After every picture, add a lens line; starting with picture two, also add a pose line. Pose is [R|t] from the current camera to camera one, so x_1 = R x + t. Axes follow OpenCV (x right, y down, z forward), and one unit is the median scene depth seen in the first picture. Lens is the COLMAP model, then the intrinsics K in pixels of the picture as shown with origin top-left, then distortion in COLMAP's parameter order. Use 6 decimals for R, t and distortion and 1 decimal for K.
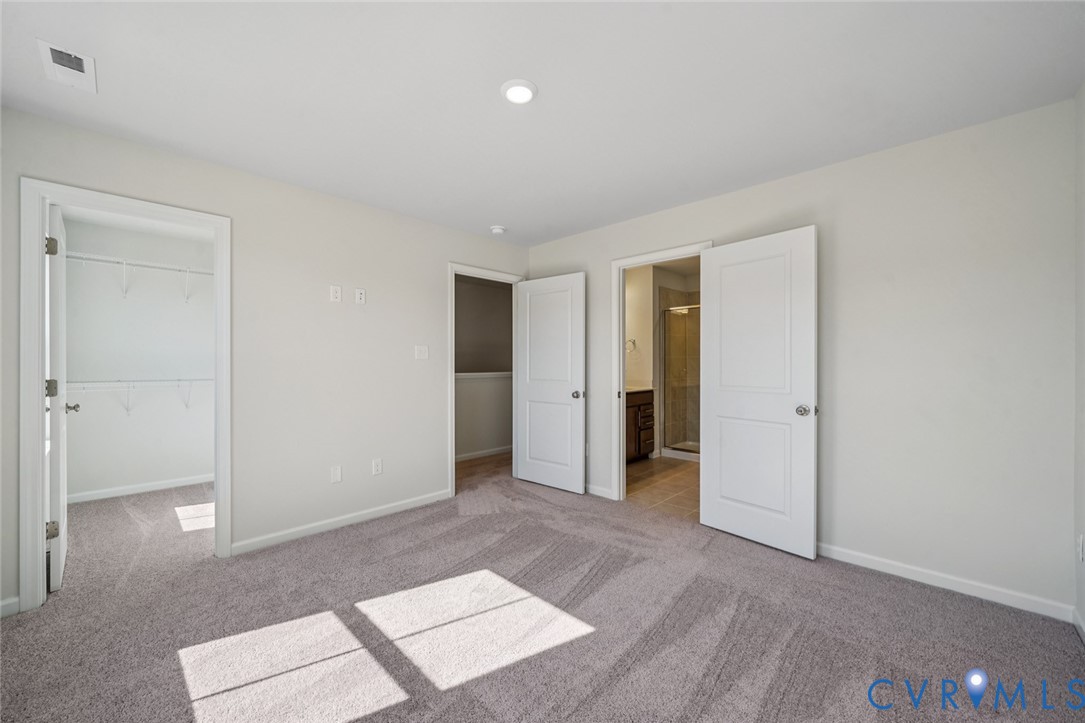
lens RADIAL K [[412.2, 0, 541.2], [0, 412.2, 362.2], [0, 0, 1]] dist [0.002535, 0.000152]
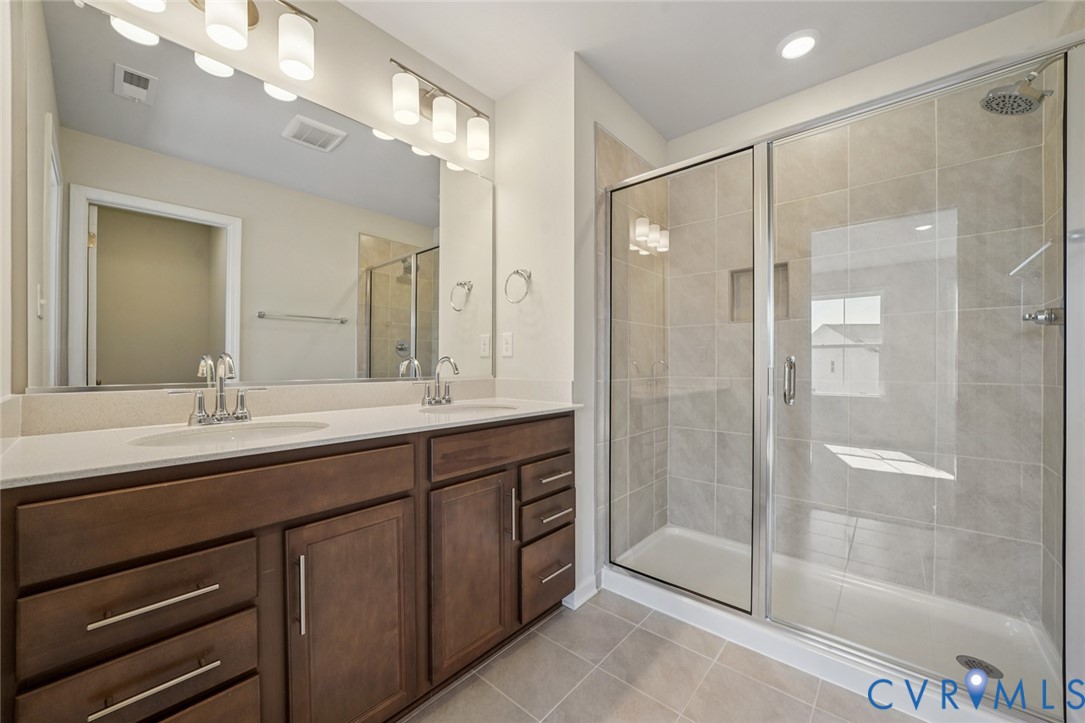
lens RADIAL K [[412.2, 0, 543.2], [0, 412.2, 362.9], [0, 0, 1]] dist [0.002535, 0.000152]
pose [[0.998146, 0.006175, 0.060555, 0.219235], [-0.006159, 0.999981, -0.000460, 0.027485], [-0.060557, 0.000086, 0.998165, 0.643924]]
